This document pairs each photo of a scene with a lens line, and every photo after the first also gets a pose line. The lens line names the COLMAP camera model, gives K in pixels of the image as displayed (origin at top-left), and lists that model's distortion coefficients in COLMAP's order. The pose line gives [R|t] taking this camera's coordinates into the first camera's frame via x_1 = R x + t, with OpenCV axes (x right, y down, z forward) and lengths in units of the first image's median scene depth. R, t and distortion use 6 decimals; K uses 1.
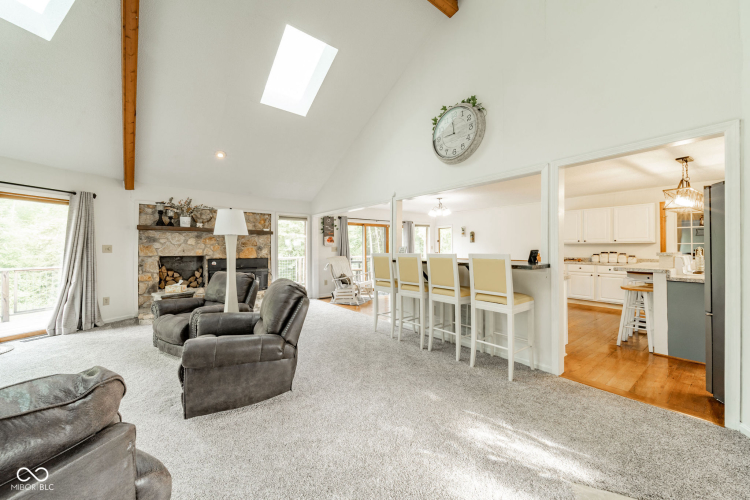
lens RADIAL K [[284.7, 0, 373.0], [0, 284.7, 247.2], [0, 0, 1]] dist [-0.001631, -0.000365]
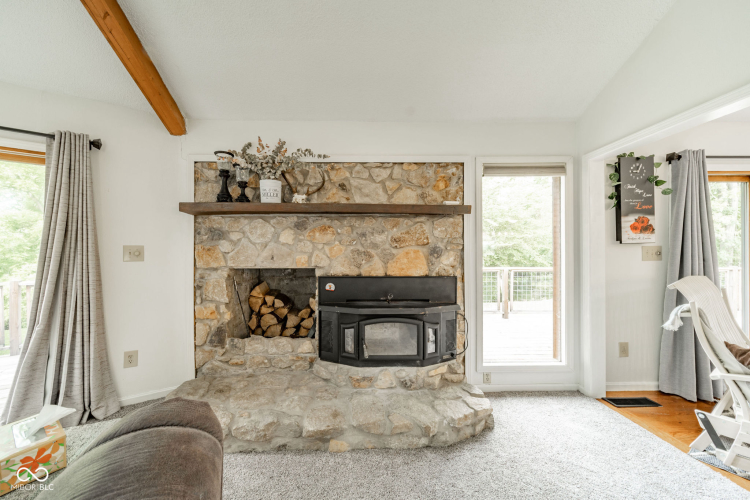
lens RADIAL K [[284.7, 0, 350.3], [0, 284.7, 250.0], [0, 0, 1]] dist [-0.001631, -0.000365]
pose [[0.766249, -0.004317, -0.642529, -0.262784], [0.005296, 0.999986, -0.000403, 0.001845], [0.642522, -0.003094, 0.766261, 0.696608]]
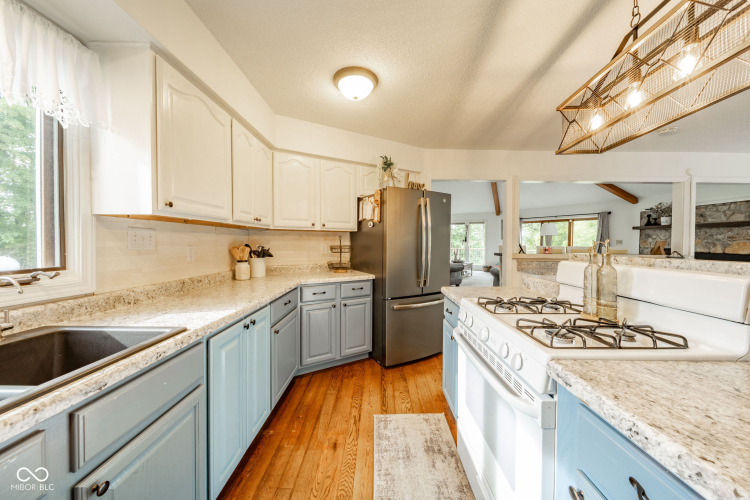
lens RADIAL K [[267.1, 0, 378.1], [0, 267.1, 247.6], [0, 0, 1]] dist [-0.008032, -0.000081]
pose [[-0.633011, 0.015966, -0.773979, 0.976226], [-0.004560, 0.999693, 0.024352, 0.004662], [0.774130, 0.018945, -0.632743, 0.716620]]
